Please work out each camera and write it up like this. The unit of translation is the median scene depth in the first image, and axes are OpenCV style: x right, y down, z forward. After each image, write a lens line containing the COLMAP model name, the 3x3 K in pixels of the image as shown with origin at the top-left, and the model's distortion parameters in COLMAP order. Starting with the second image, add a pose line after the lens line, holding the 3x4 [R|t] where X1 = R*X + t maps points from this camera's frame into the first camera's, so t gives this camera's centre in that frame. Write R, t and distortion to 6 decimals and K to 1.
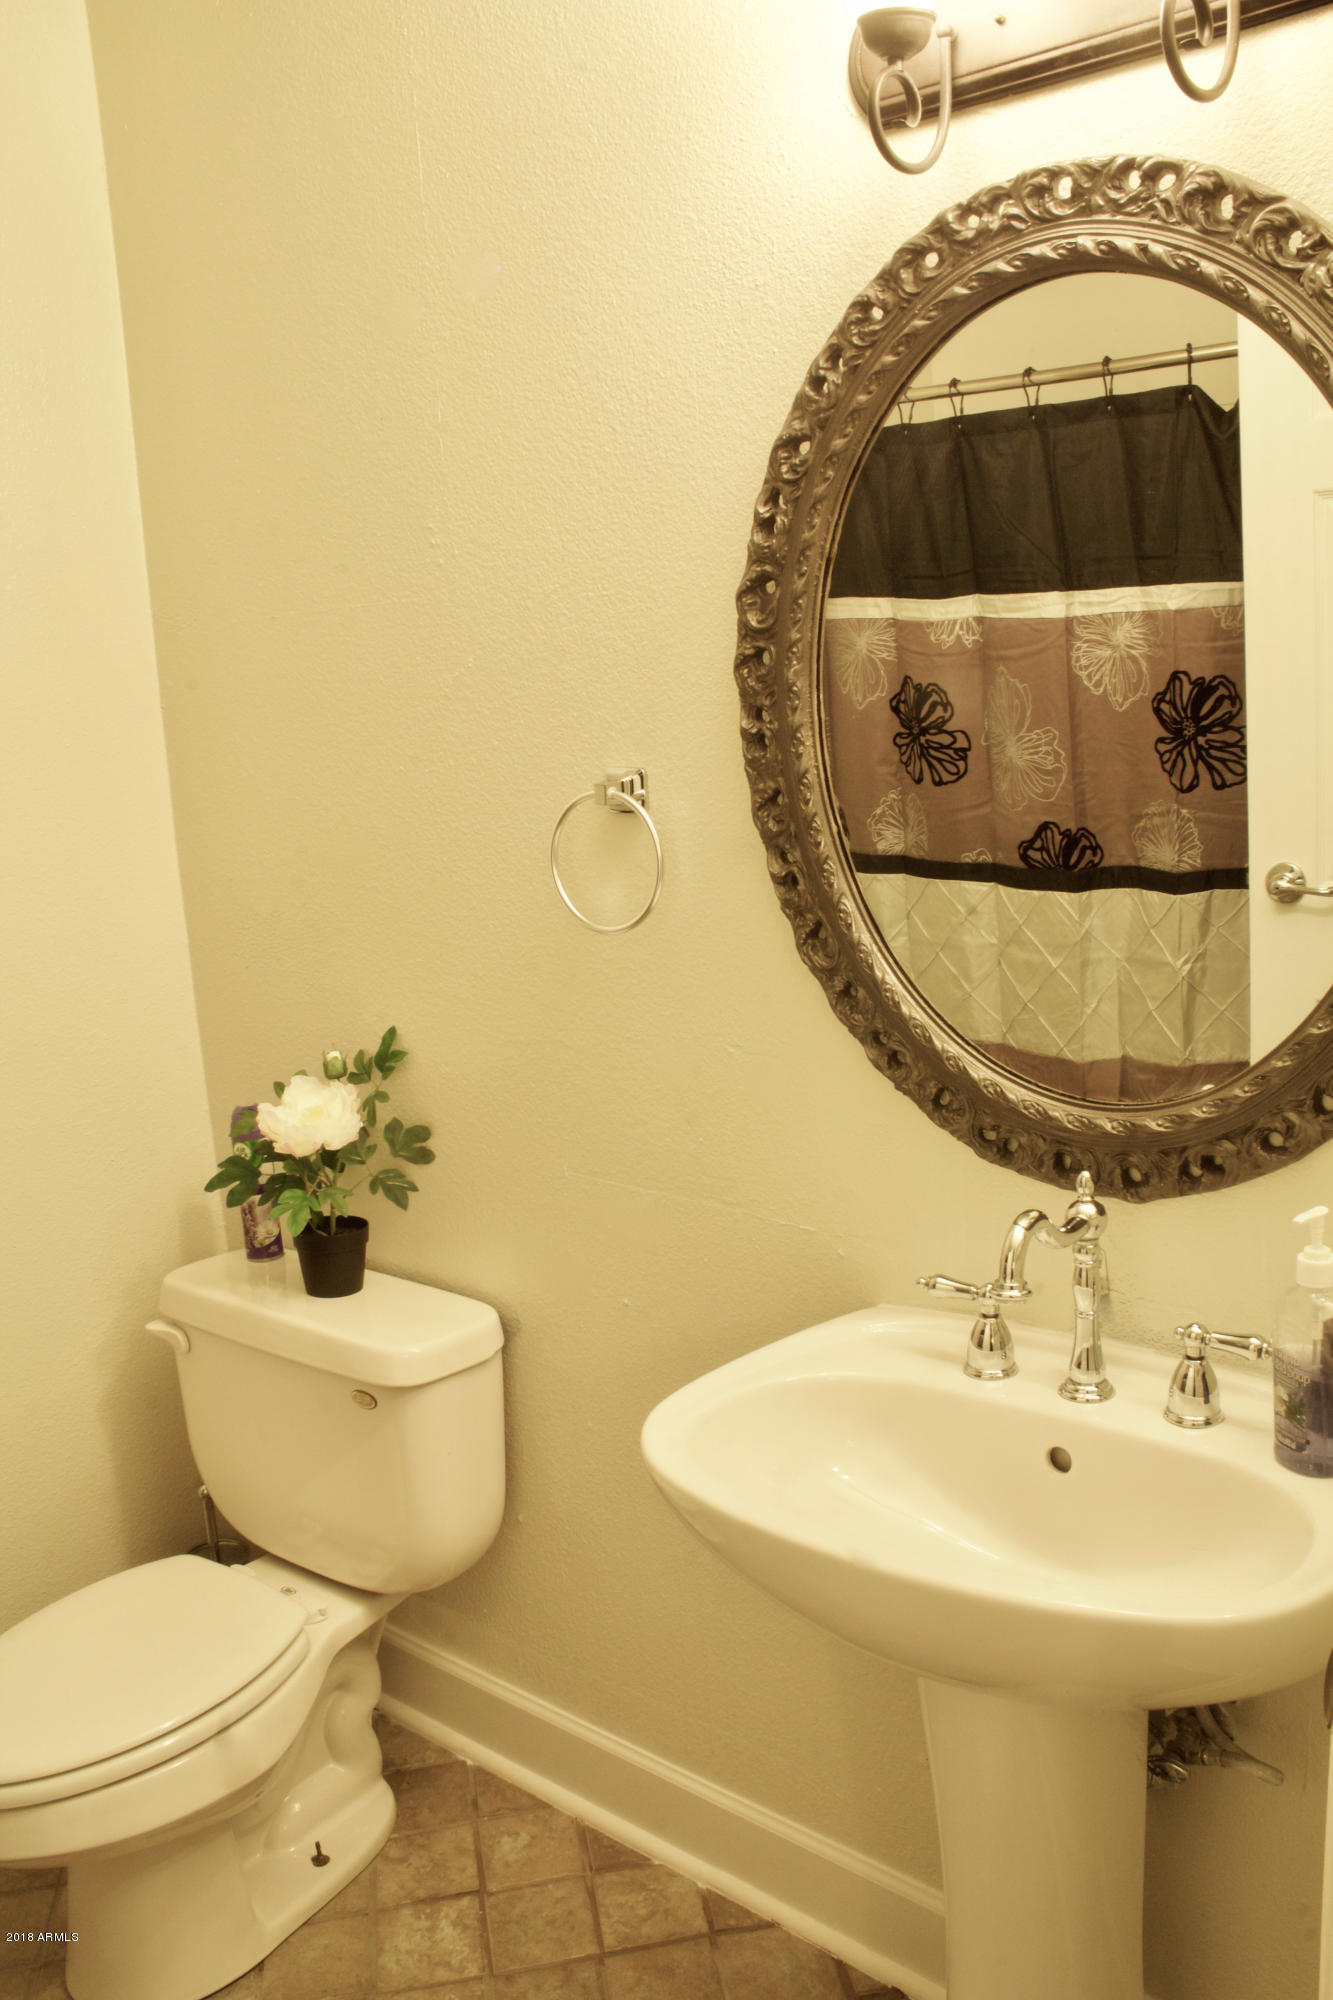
lens RADIAL K [[1667.6, 0, 666.5], [0, 1667.6, 1000.0], [0, 0, 1]] dist [-0.167823, 0.151823]
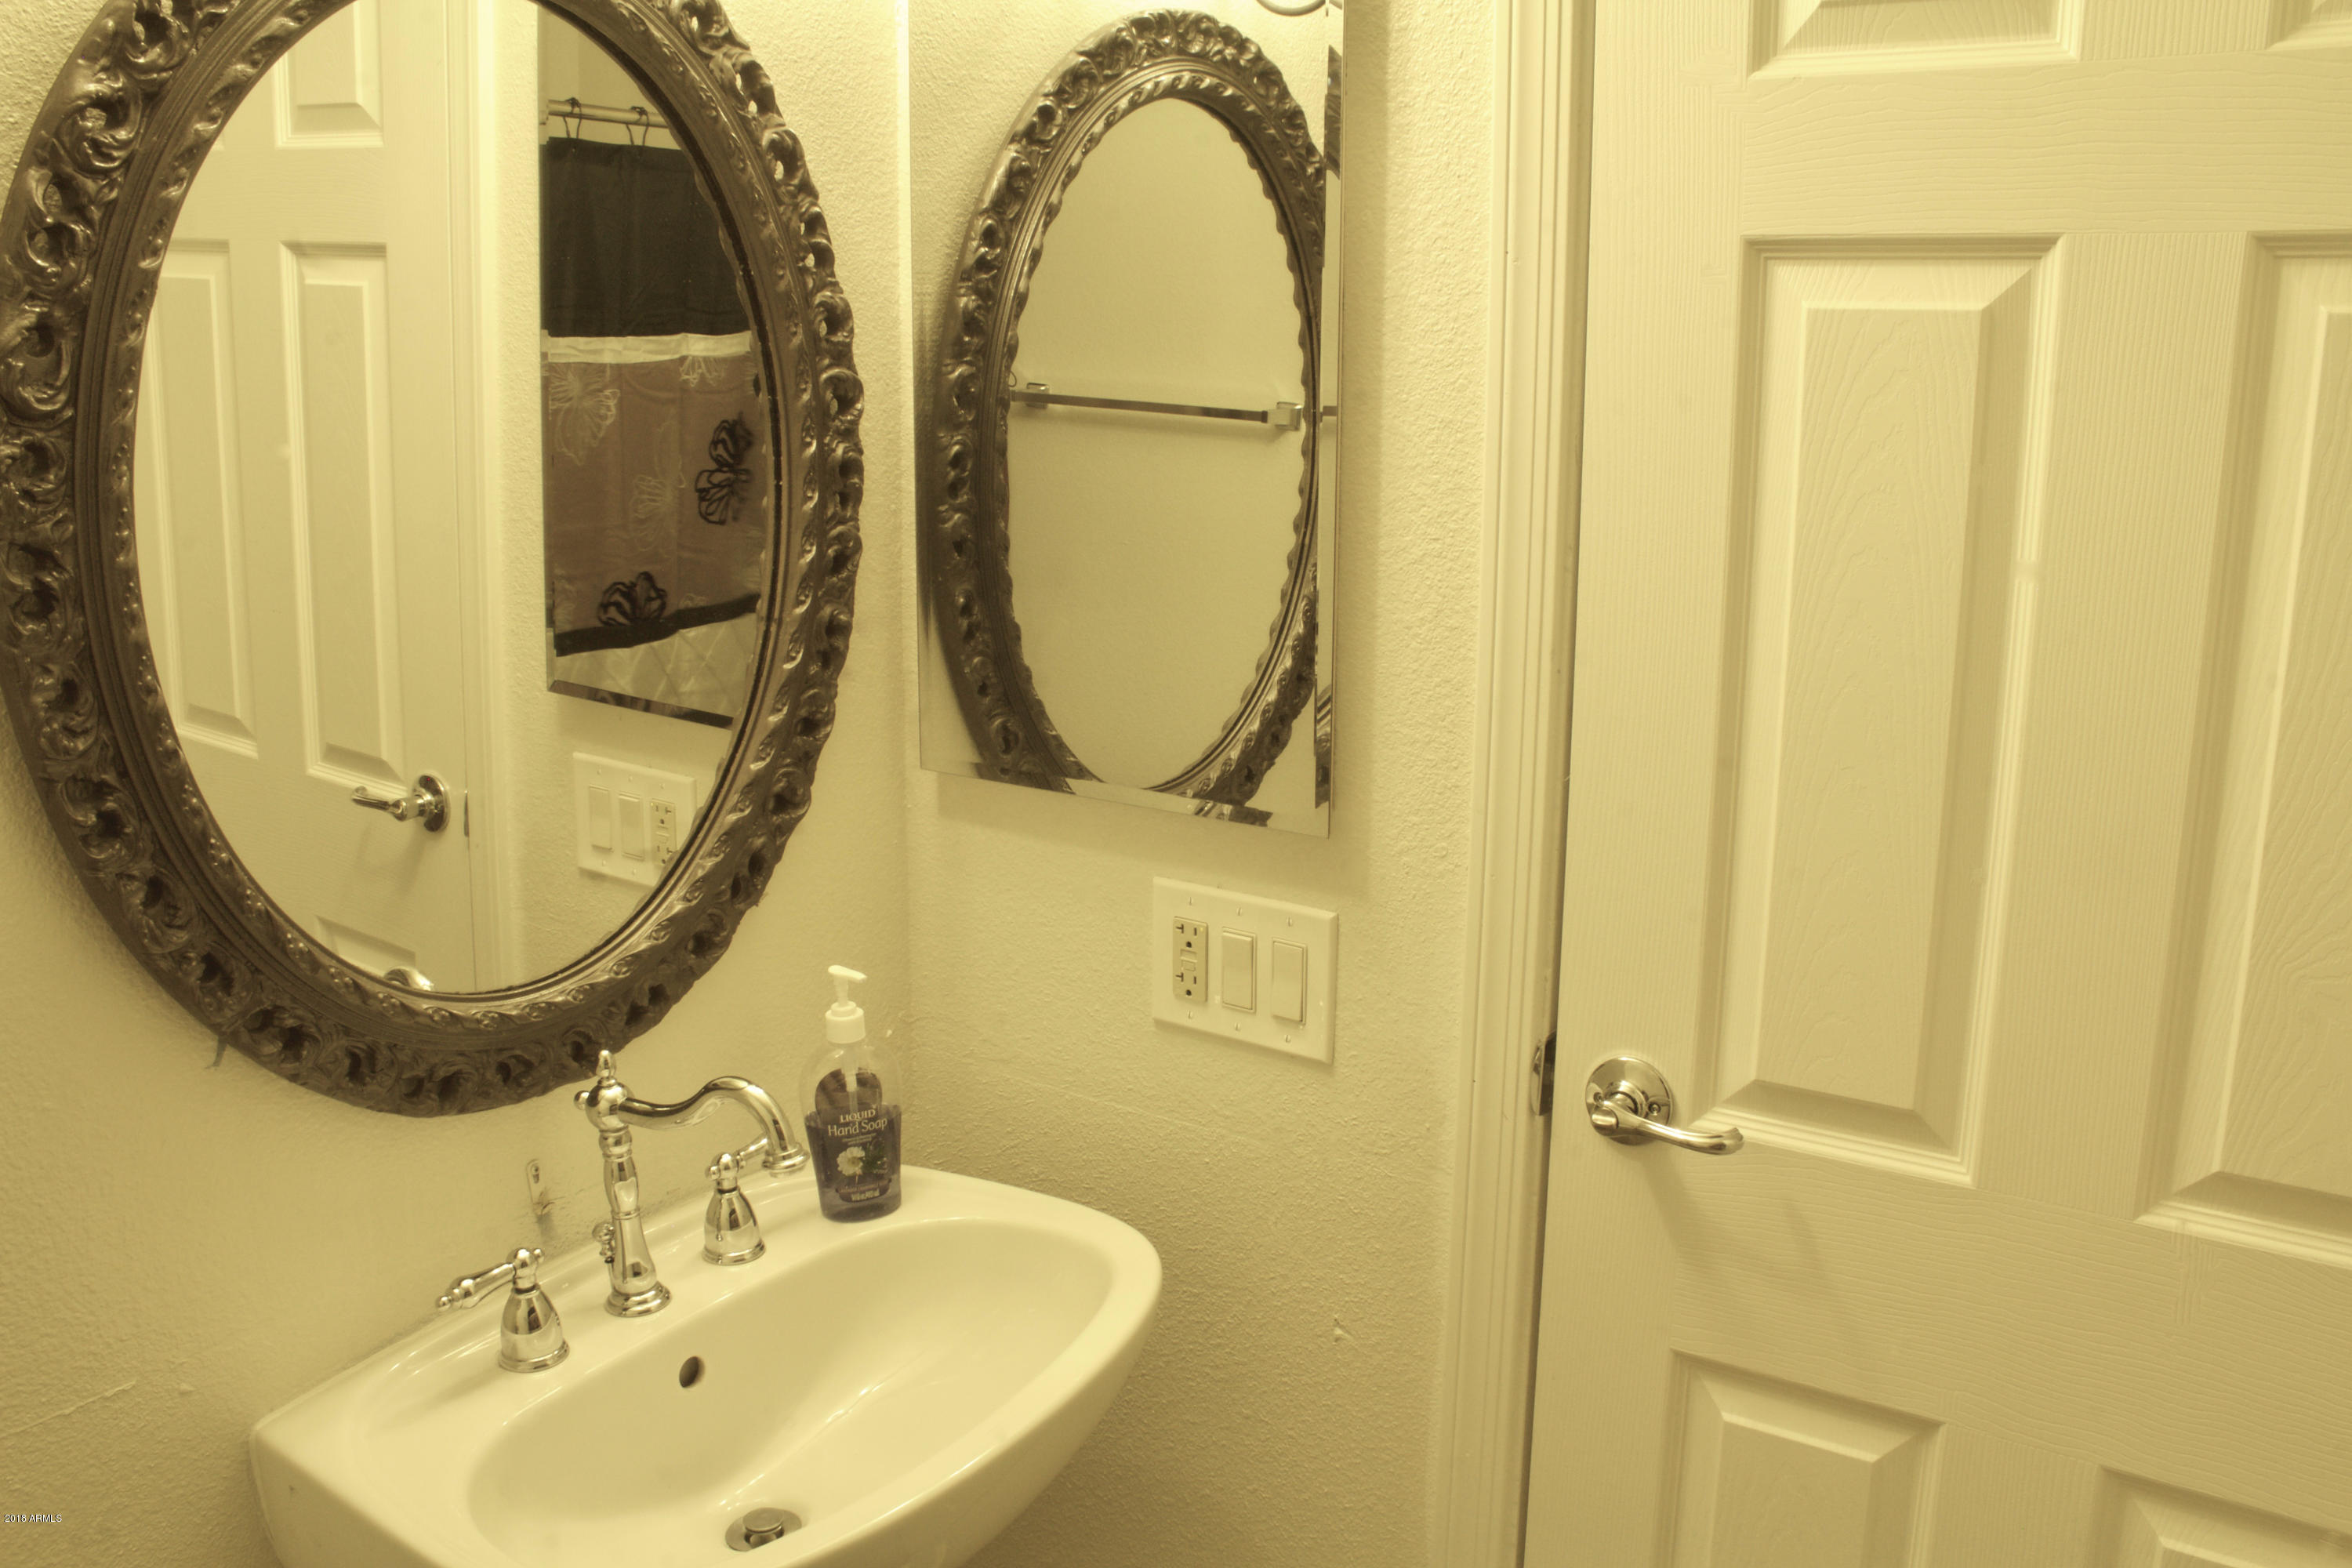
lens RADIAL K [[1961.1, 0, 1176.0], [0, 1961.1, 784.0], [0, 0, 1]] dist [-0.167823, 0.151823]
pose [[-0.108585, -0.166495, 0.980045, -0.742272], [0.215947, 0.958381, 0.186741, -0.151736], [-0.970349, 0.231915, -0.068111, 0.768992]]
